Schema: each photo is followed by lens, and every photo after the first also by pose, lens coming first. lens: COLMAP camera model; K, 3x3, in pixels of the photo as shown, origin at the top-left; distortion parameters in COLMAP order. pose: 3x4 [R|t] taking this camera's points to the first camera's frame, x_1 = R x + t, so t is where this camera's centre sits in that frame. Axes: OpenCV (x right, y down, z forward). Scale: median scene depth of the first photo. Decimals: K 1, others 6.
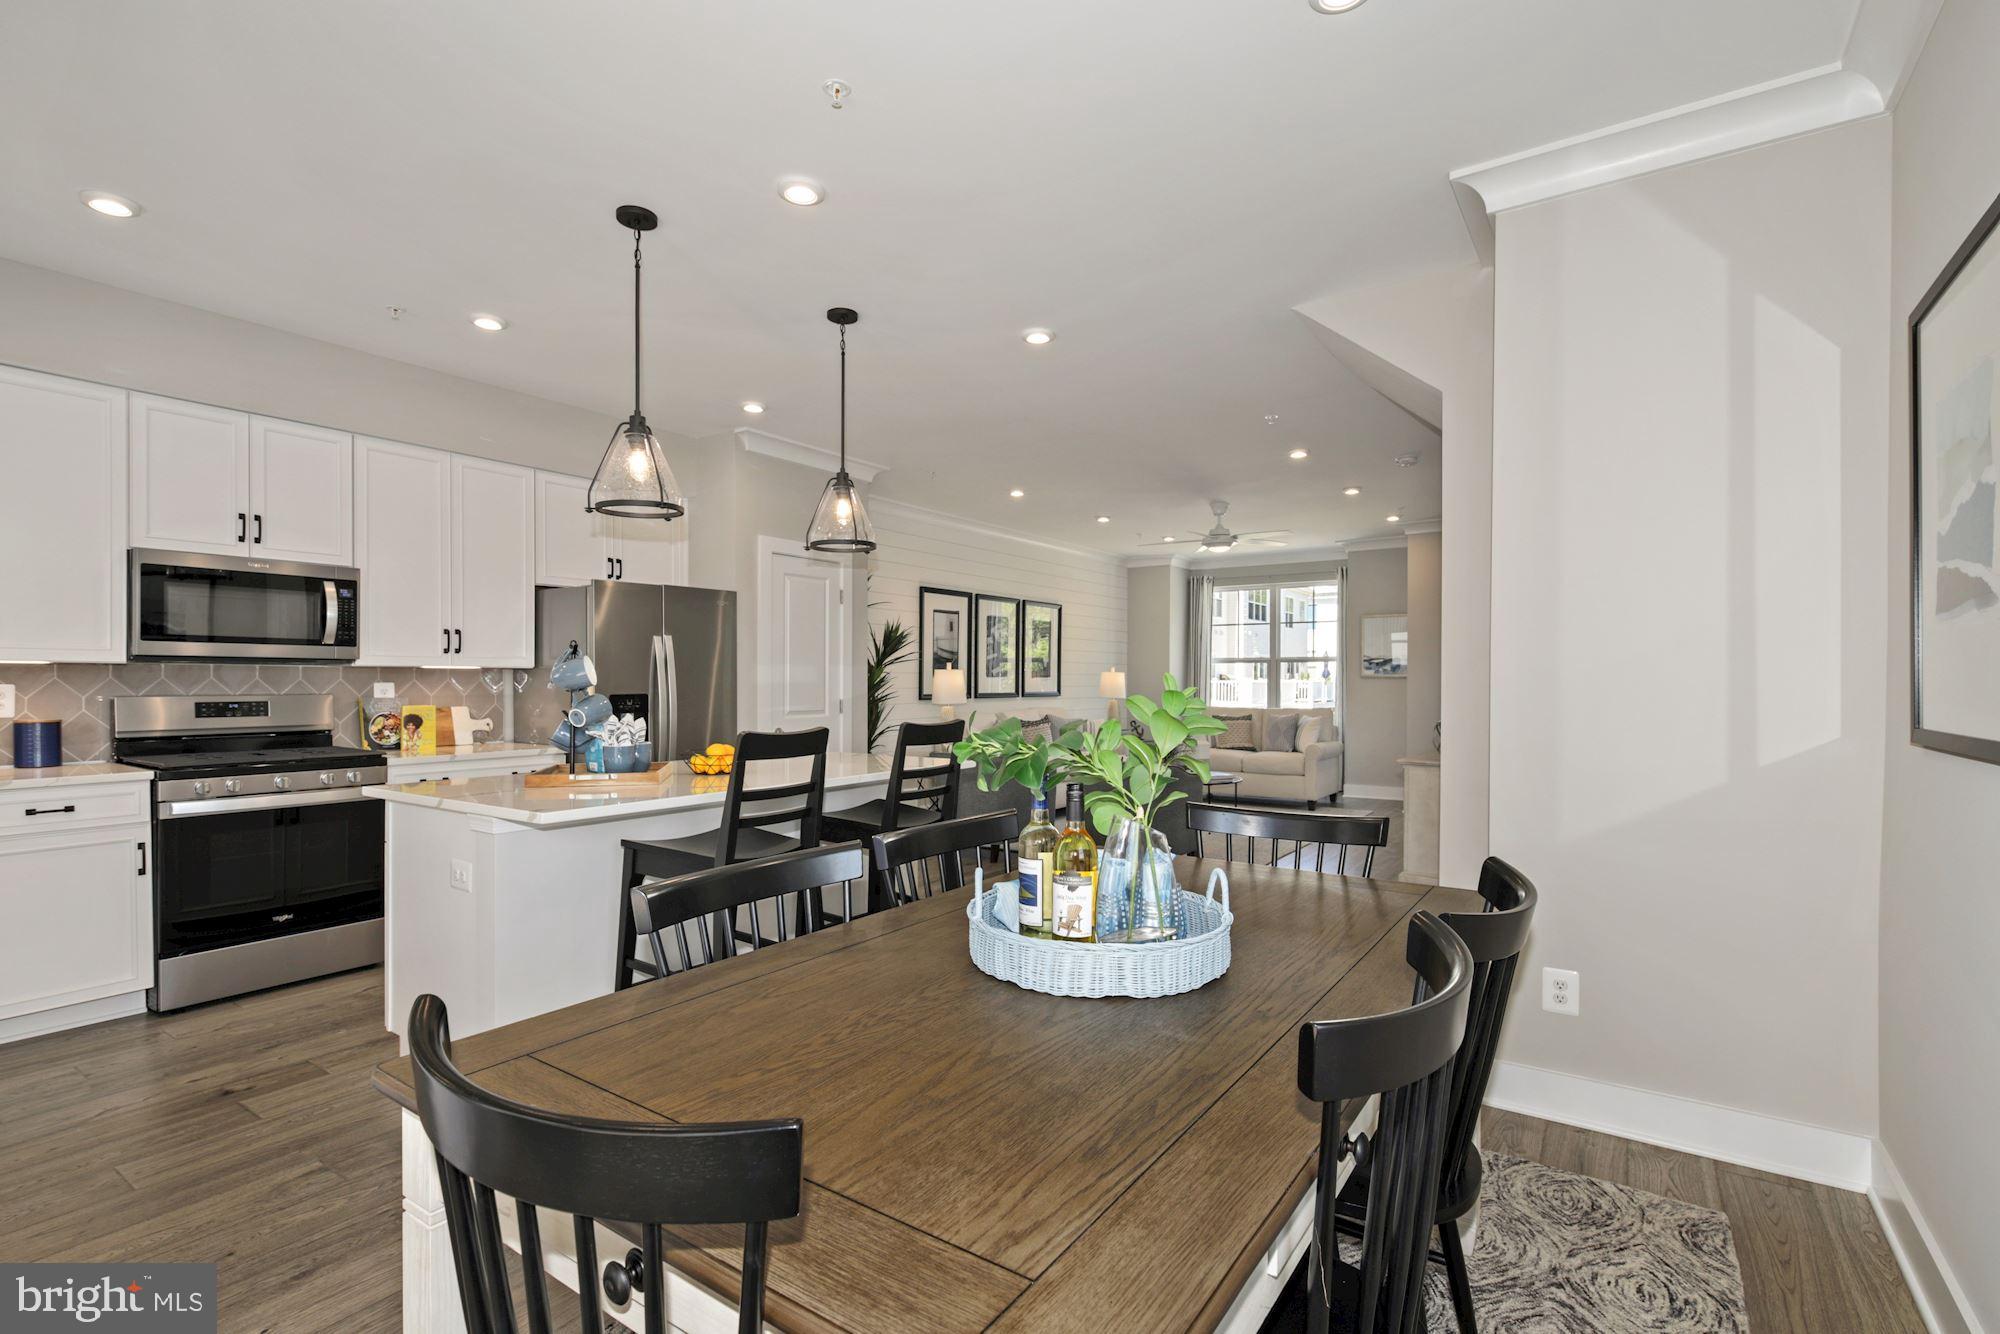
lens RADIAL K [[914.1, 0, 1000.0], [0, 914.1, 667.0], [0, 0, 1]] dist [0.000209, 0.000038]
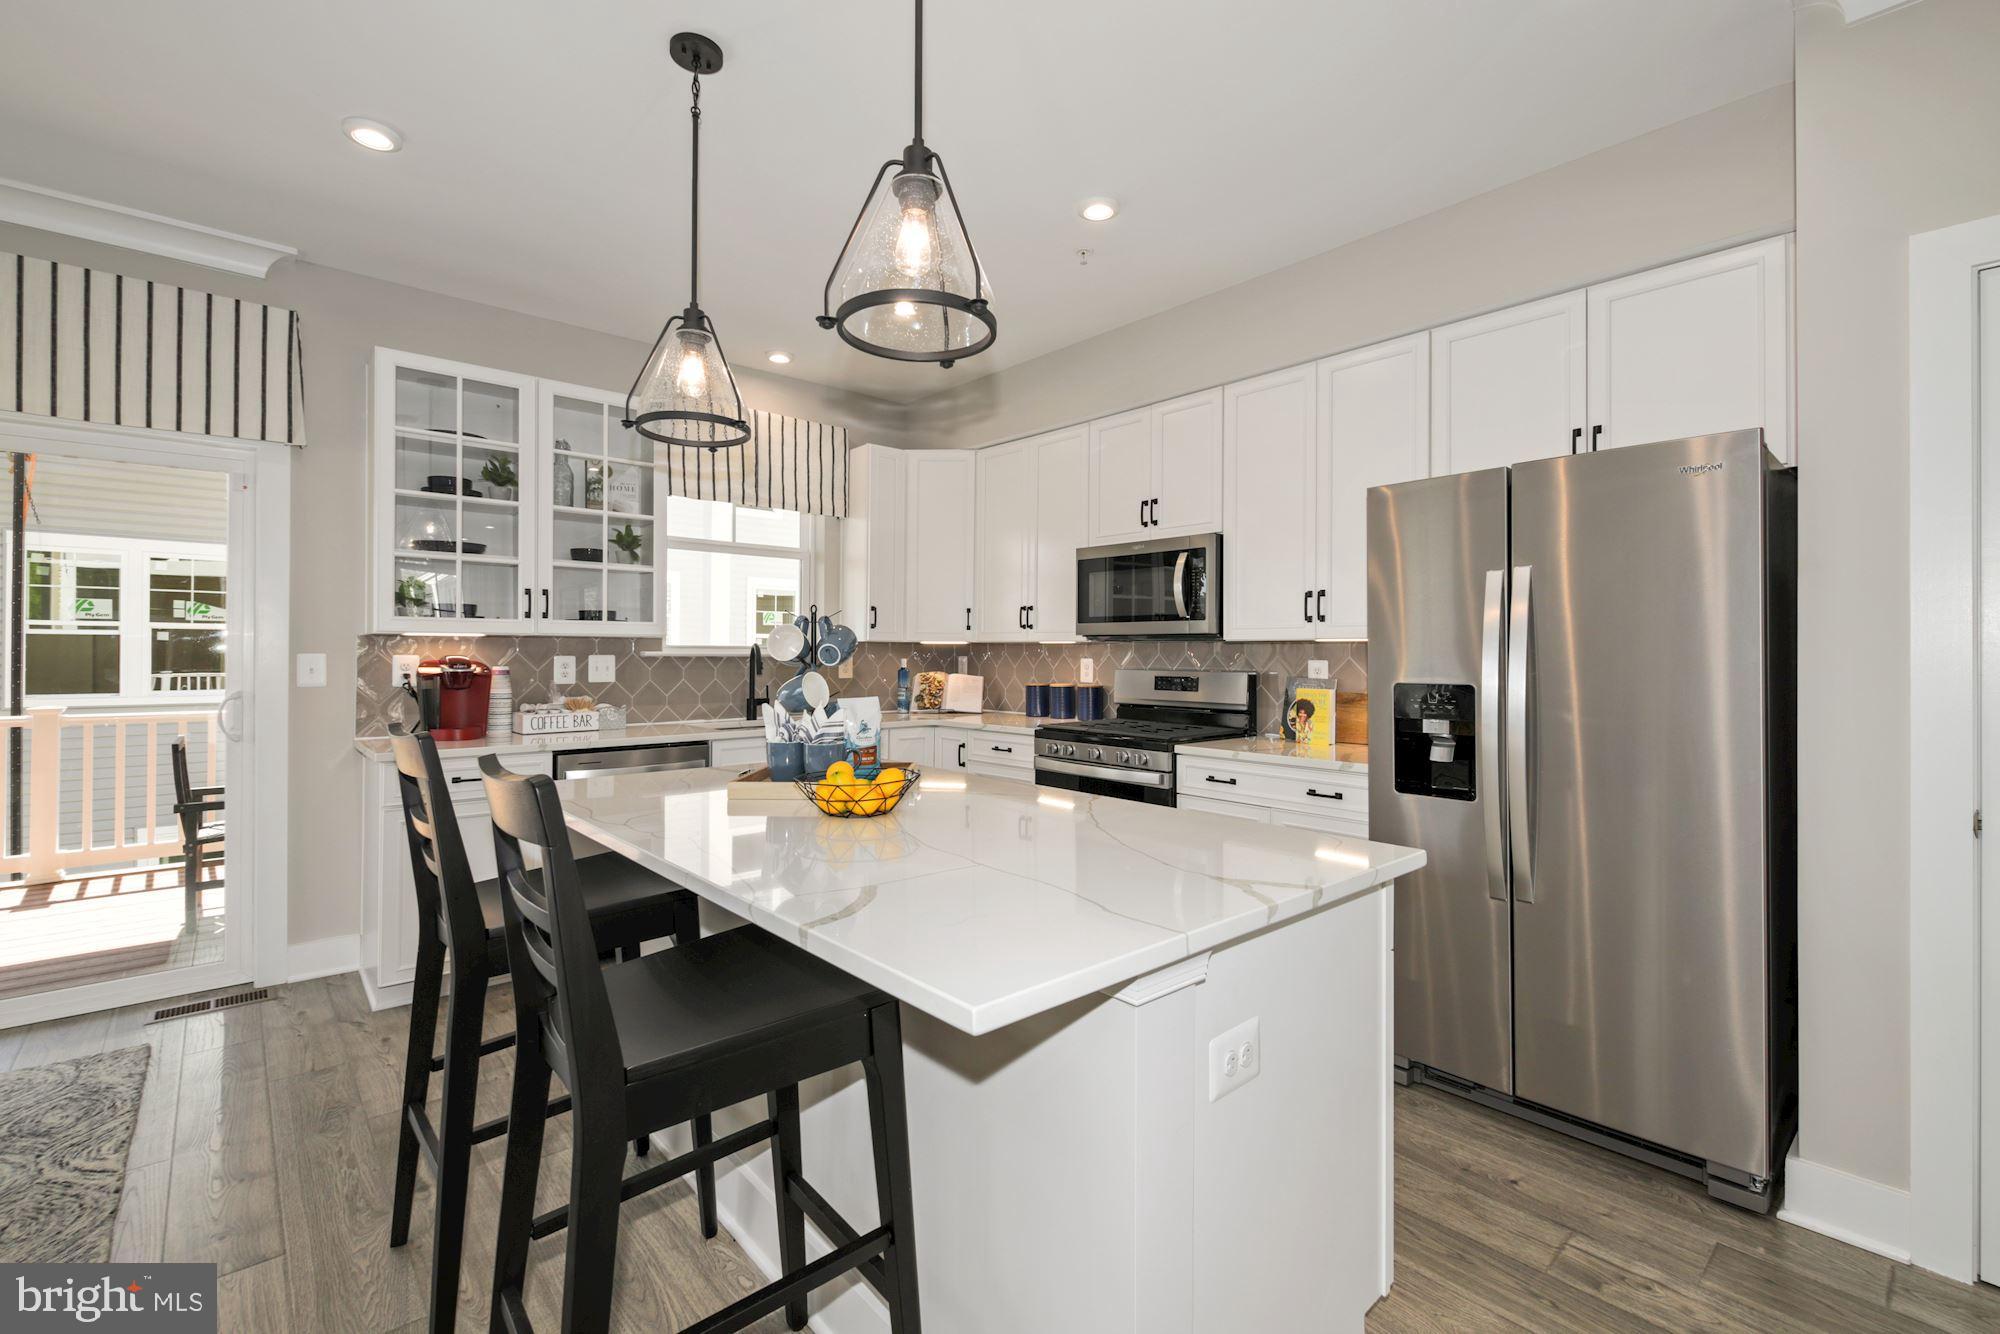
lens RADIAL K [[874.1, 0, 1000.4], [0, 874.1, 647.1], [0, 0, 1]] dist [-0.000261, 0.000071]
pose [[-0.241082, -0.004546, -0.970494, 0.188522], [0.010157, 0.999922, -0.007207, 0.009455], [0.970452, -0.011595, -0.241017, 1.067995]]
